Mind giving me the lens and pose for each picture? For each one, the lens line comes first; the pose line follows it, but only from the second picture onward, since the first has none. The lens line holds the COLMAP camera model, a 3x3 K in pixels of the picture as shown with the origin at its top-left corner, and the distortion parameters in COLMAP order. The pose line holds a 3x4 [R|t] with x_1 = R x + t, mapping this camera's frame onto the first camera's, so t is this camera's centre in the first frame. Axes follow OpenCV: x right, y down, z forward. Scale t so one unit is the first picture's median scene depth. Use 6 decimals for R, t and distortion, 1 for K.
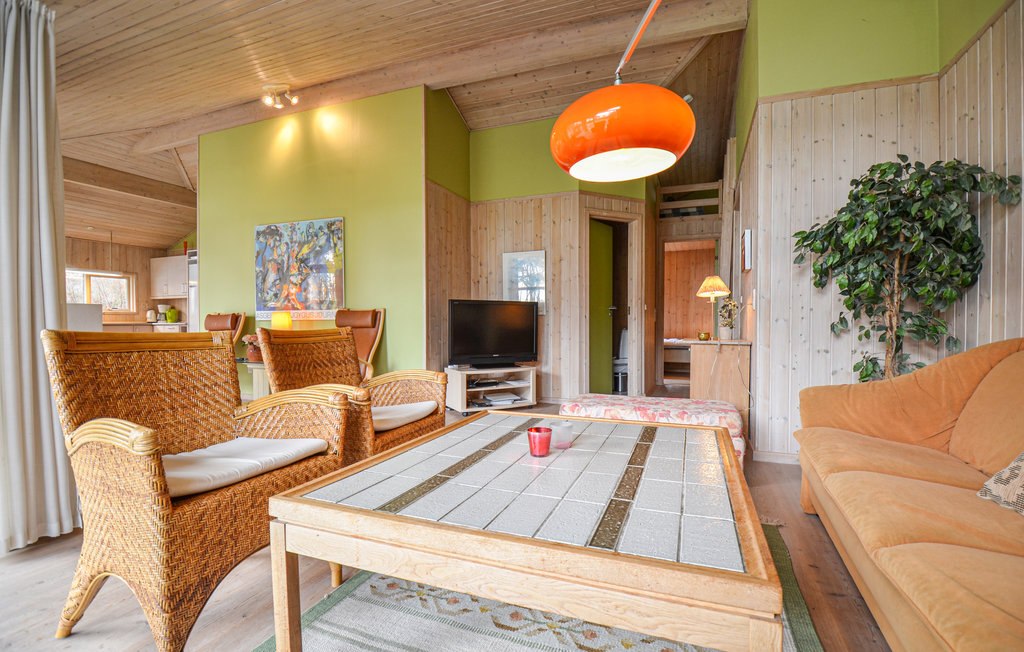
lens RADIAL K [[450.2, 0, 529.7], [0, 450.2, 330.2], [0, 0, 1]] dist [0.058368, -0.069647]
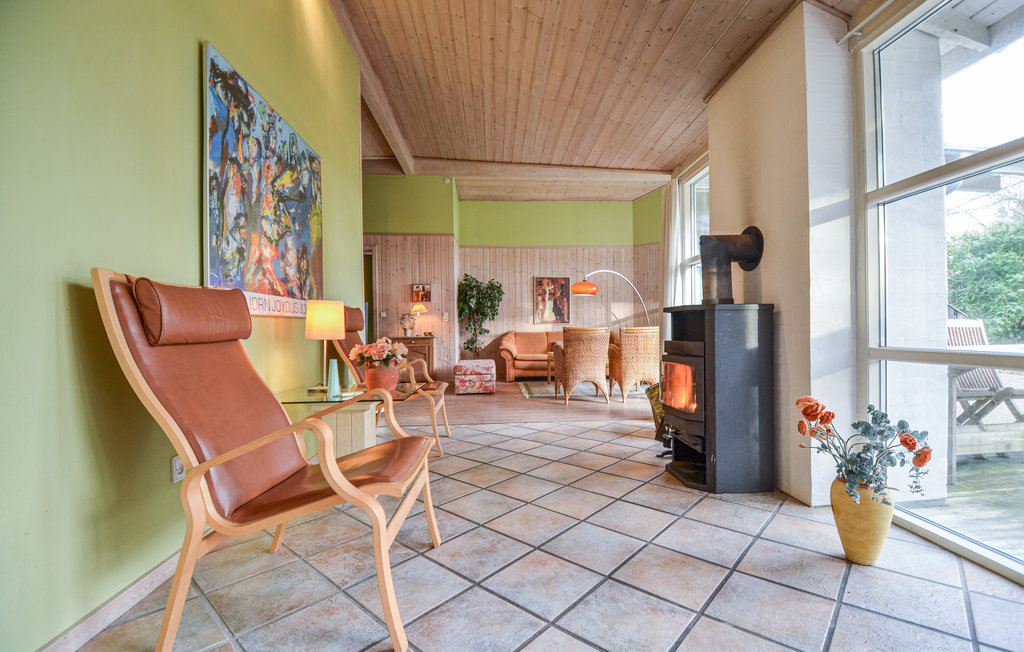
lens RADIAL K [[444.8, 0, 520.8], [0, 444.8, 329.9], [0, 0, 1]] dist [0.000957, -0.015568]
pose [[-0.406495, 0.001004, 0.913652, -1.051911], [0.018590, 0.999801, 0.007172, -0.005861], [-0.913464, 0.019901, -0.406433, 0.961990]]
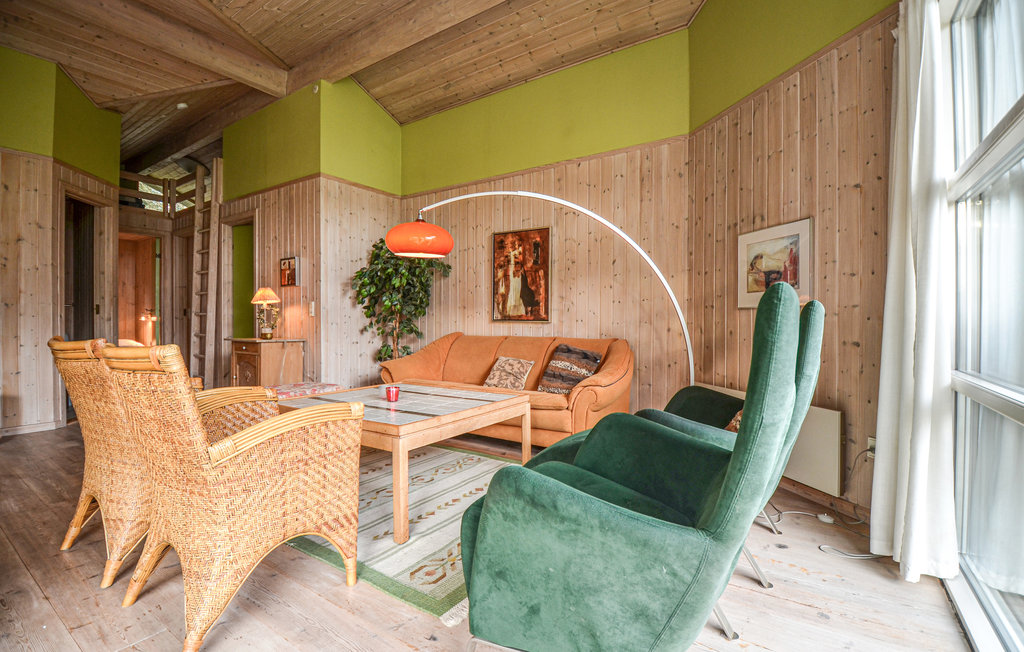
lens RADIAL K [[444.8, 0, 520.8], [0, 444.8, 329.9], [0, 0, 1]] dist [0.000957, -0.015568]
pose [[0.233991, -0.018238, 0.972068, -0.443452], [0.007098, 0.999829, 0.017050, -0.012999], [-0.972213, 0.002910, 0.234081, 0.023609]]
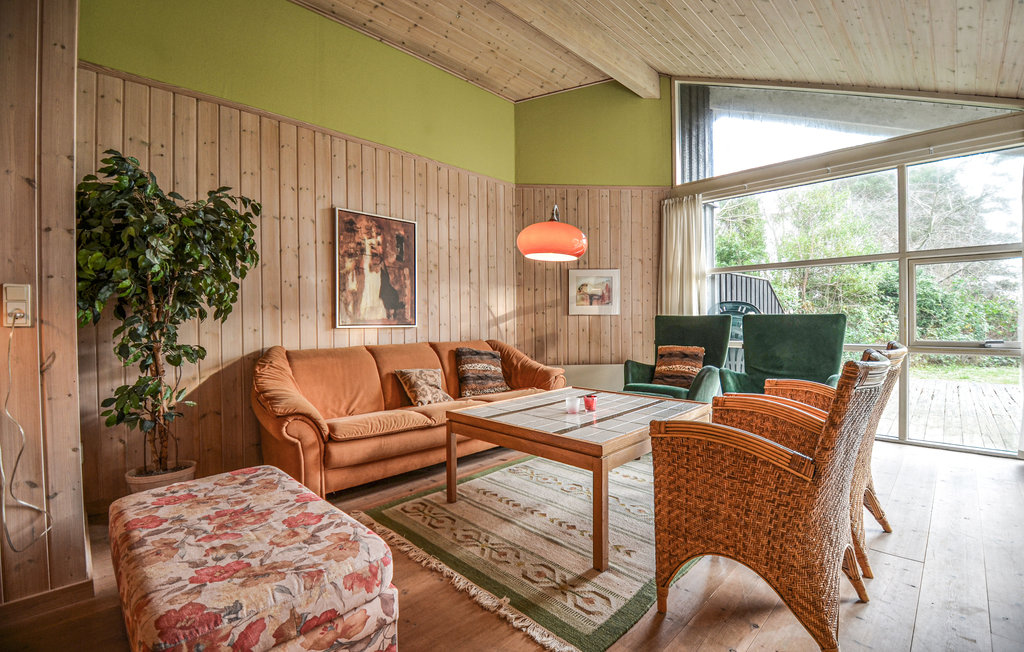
lens RADIAL K [[444.8, 0, 520.8], [0, 444.8, 329.9], [0, 0, 1]] dist [0.000957, -0.015568]
pose [[-0.906069, -0.001976, 0.423125, -0.129838], [0.012722, 0.999410, 0.031909, -0.028055], [-0.422938, 0.034294, -0.905509, 0.733706]]
